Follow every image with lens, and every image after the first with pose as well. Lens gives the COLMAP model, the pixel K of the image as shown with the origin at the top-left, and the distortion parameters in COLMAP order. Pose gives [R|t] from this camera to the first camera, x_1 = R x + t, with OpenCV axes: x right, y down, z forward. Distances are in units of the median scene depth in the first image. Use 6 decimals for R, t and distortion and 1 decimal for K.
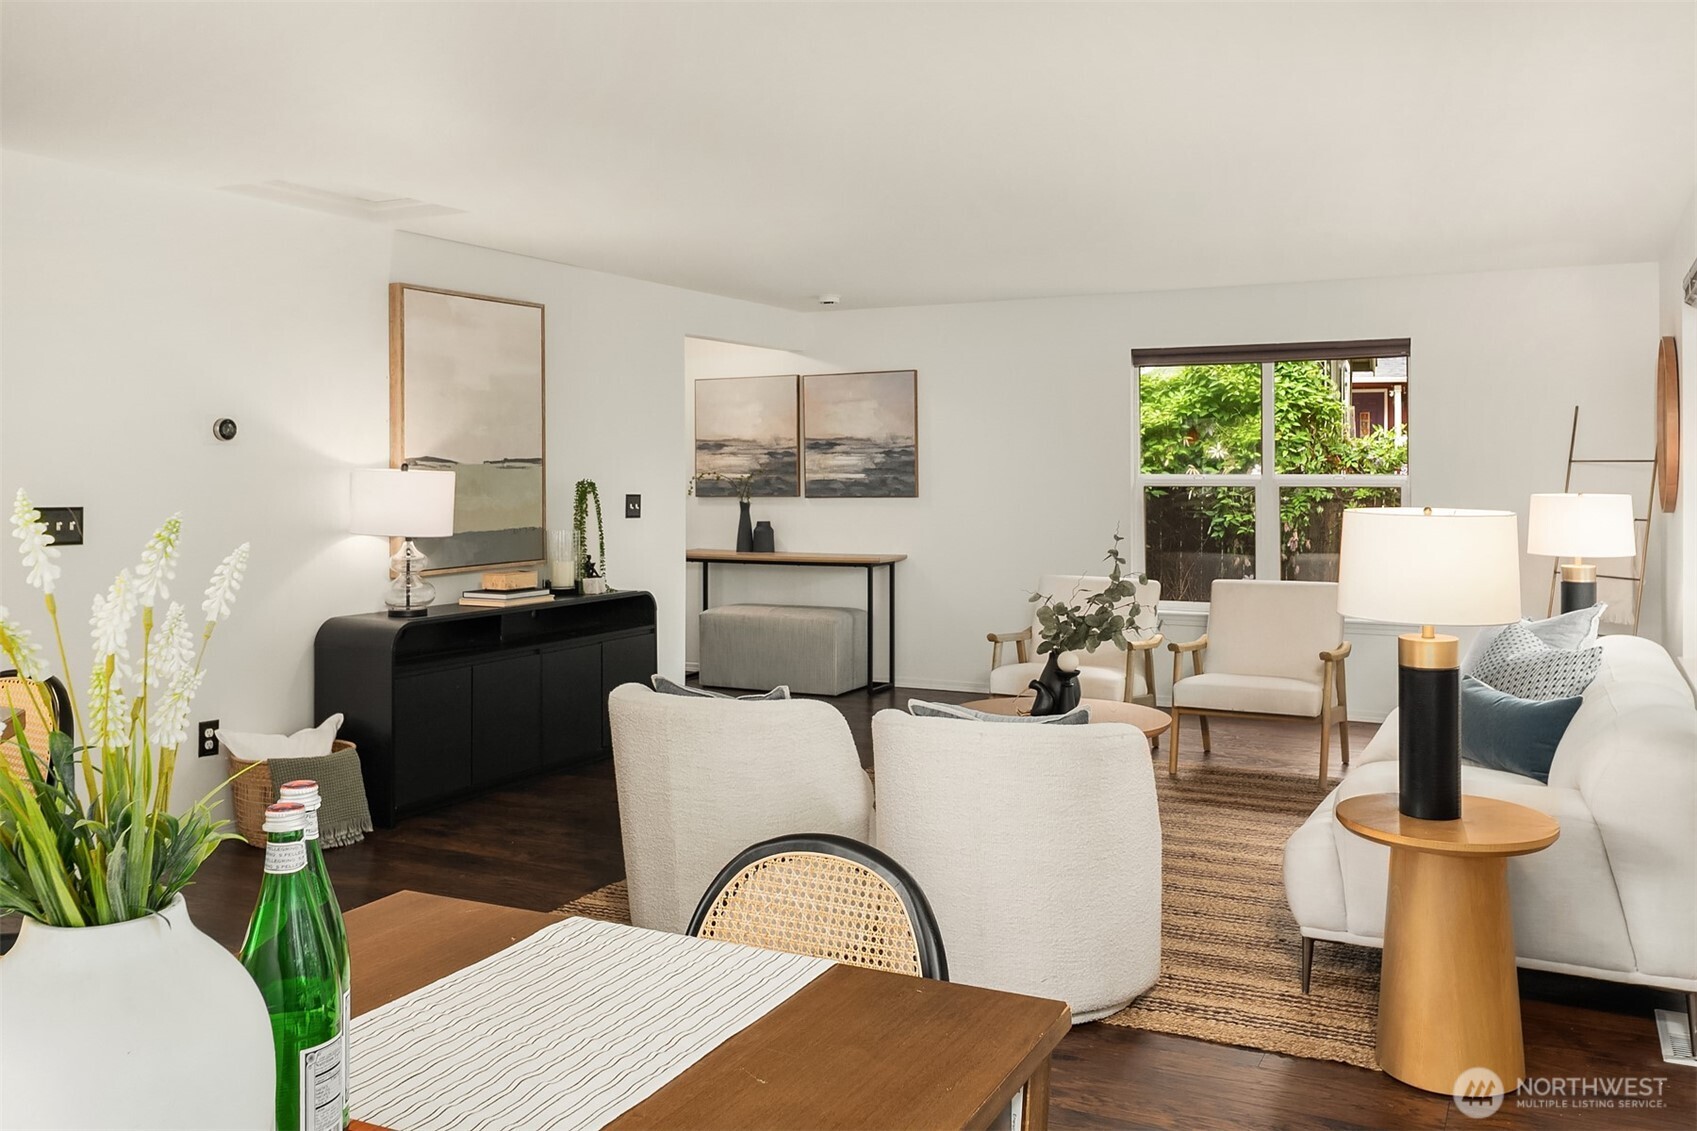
lens RADIAL K [[1422.3, 0, 867.9], [0, 1422.3, 459.8], [0, 0, 1]] dist [-0.004987, 0.012986]
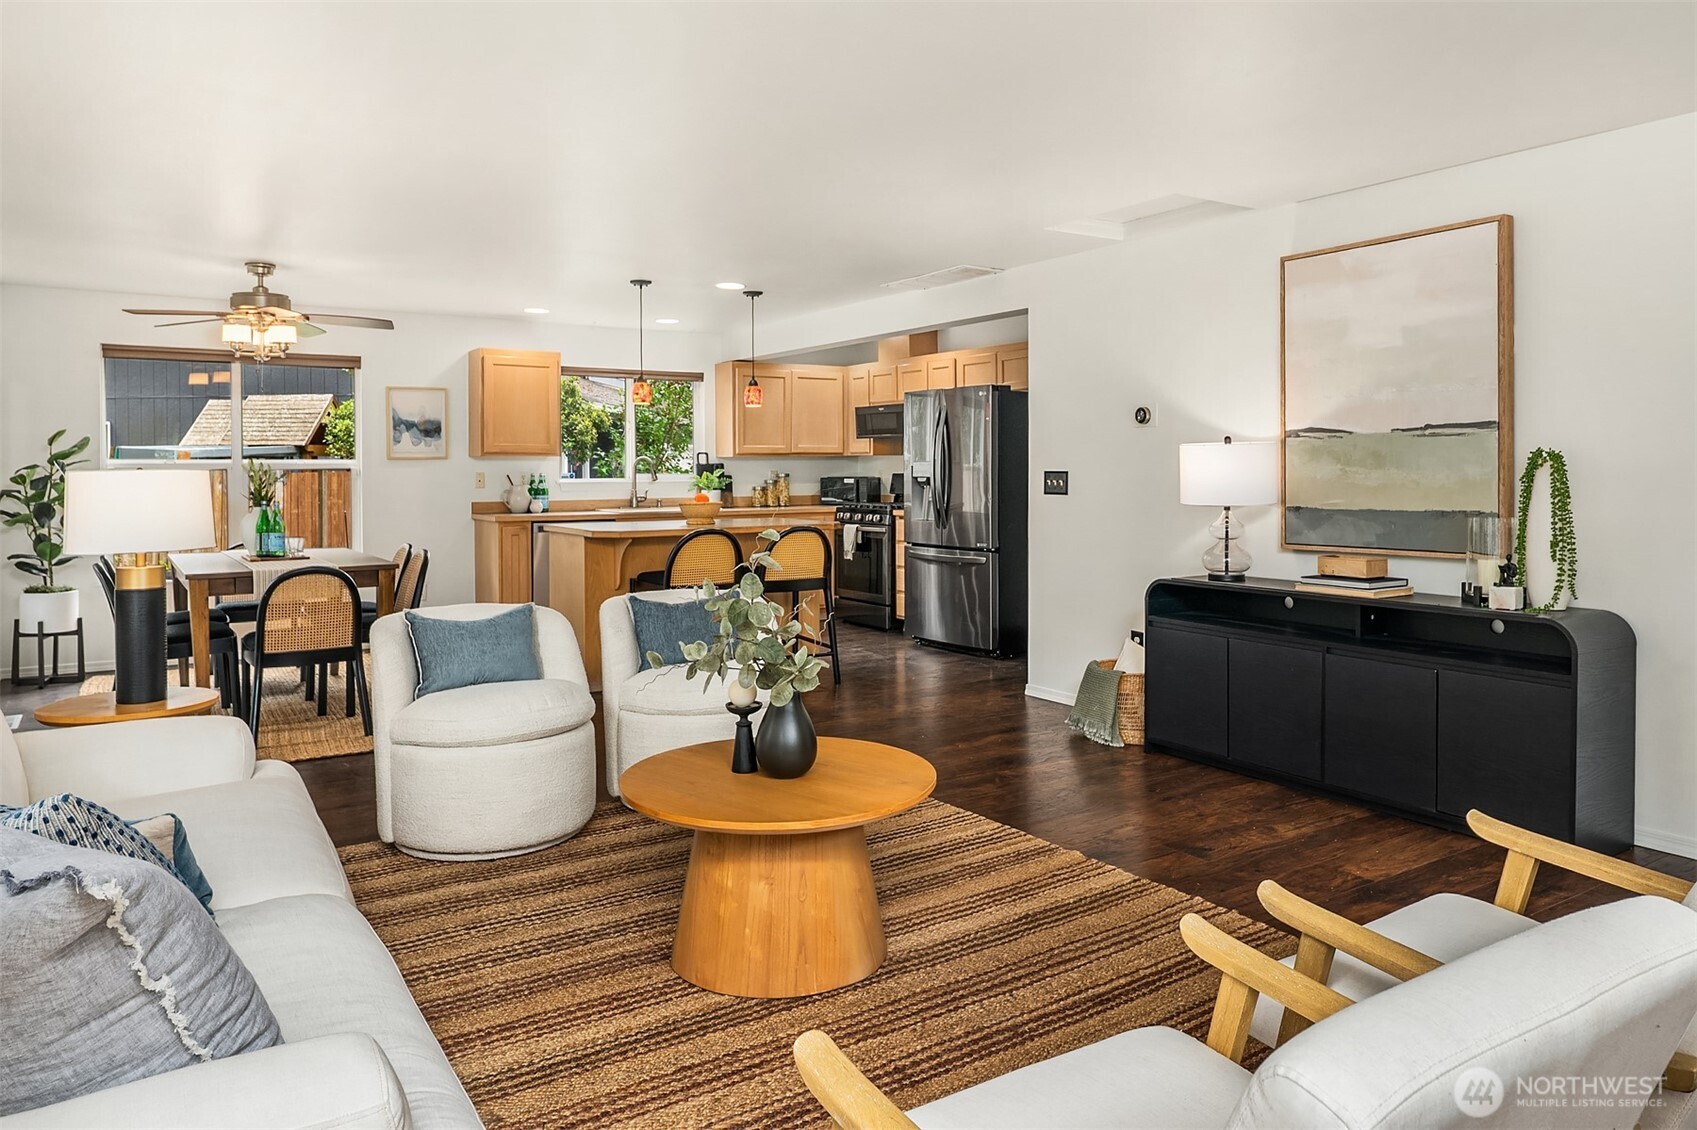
lens RADIAL K [[1123.9, 0, 874.3], [0, 1123.9, 500.5], [0, 0, 1]] dist [-0.003856, -0.001221]
pose [[-0.504735, 0.028001, -0.862820, 0.443205], [0.012472, 0.999606, 0.025145, 0.021630], [0.863184, 0.001930, -0.504885, 0.994545]]
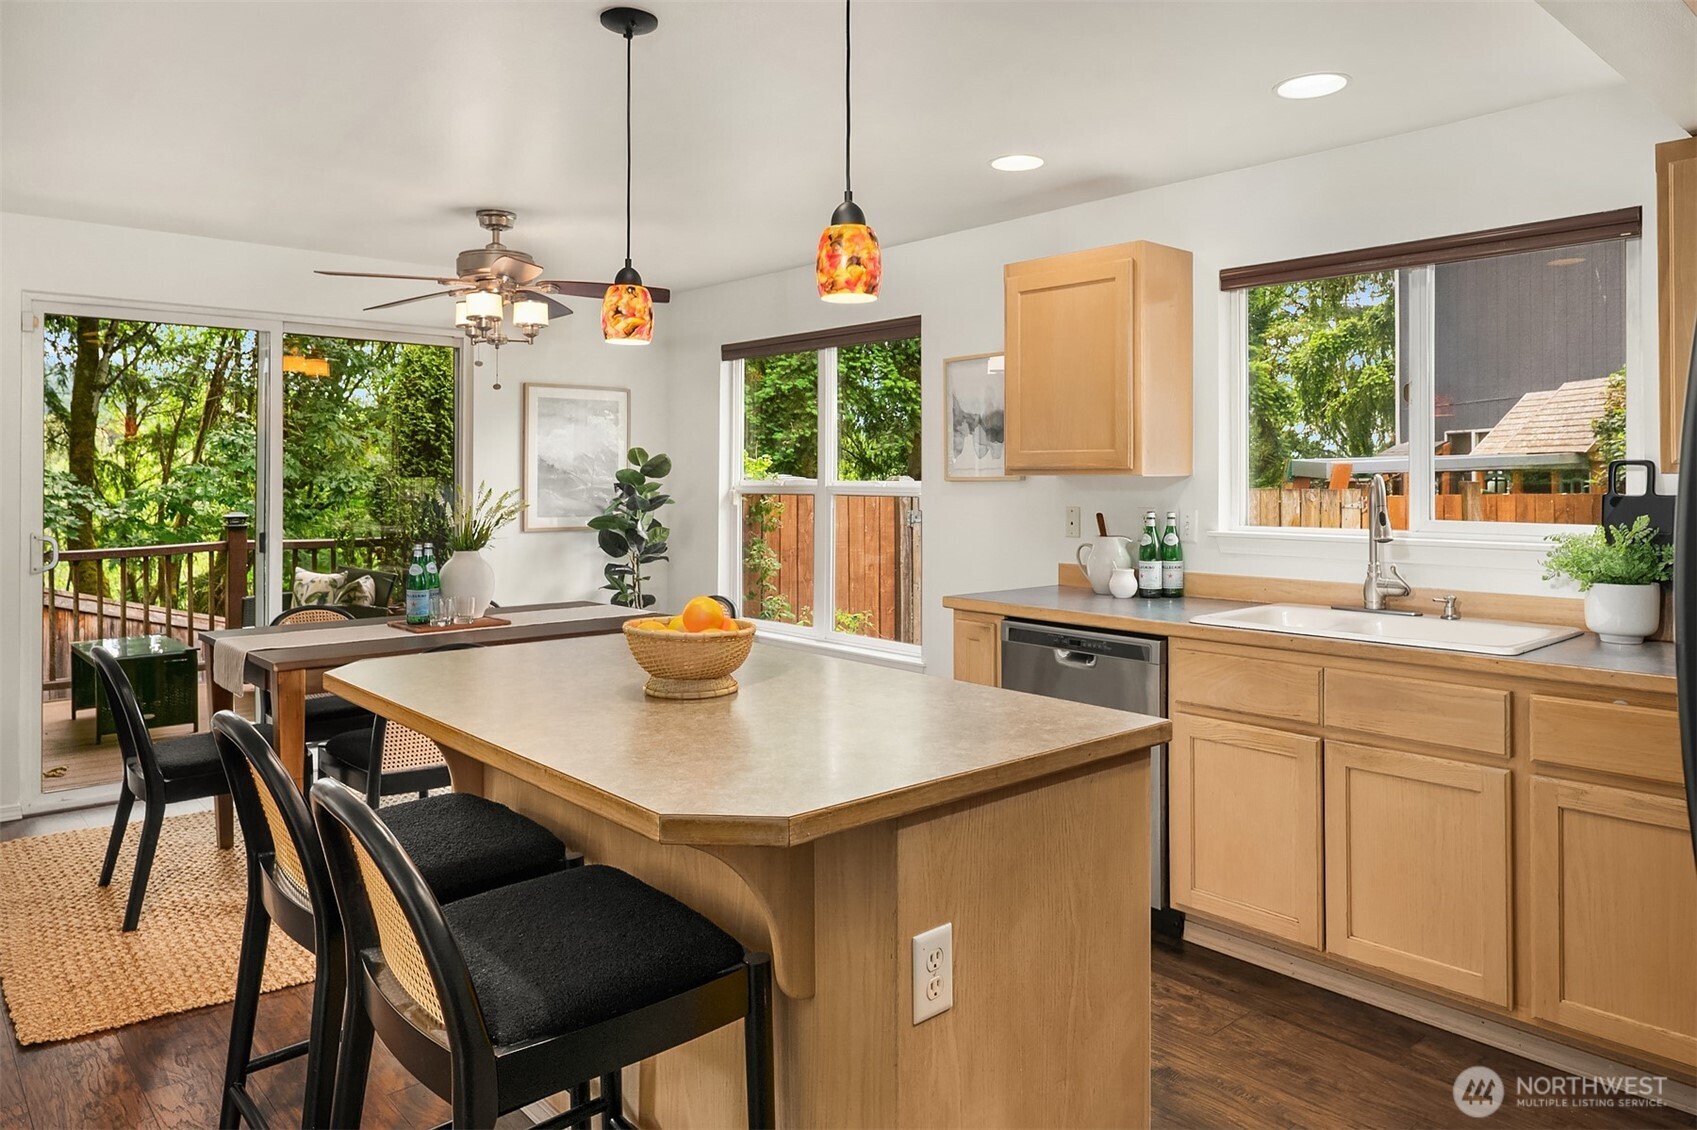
lens RADIAL K [[1123.9, 0, 861.9], [0, 1123.9, 474.5], [0, 0, 1]] dist [-0.003856, -0.001221]
pose [[-0.925252, 0.003096, 0.379339, -0.507867], [-0.001600, 0.999926, -0.012064, 0.006420], [-0.379349, -0.011769, -0.925179, 0.636068]]
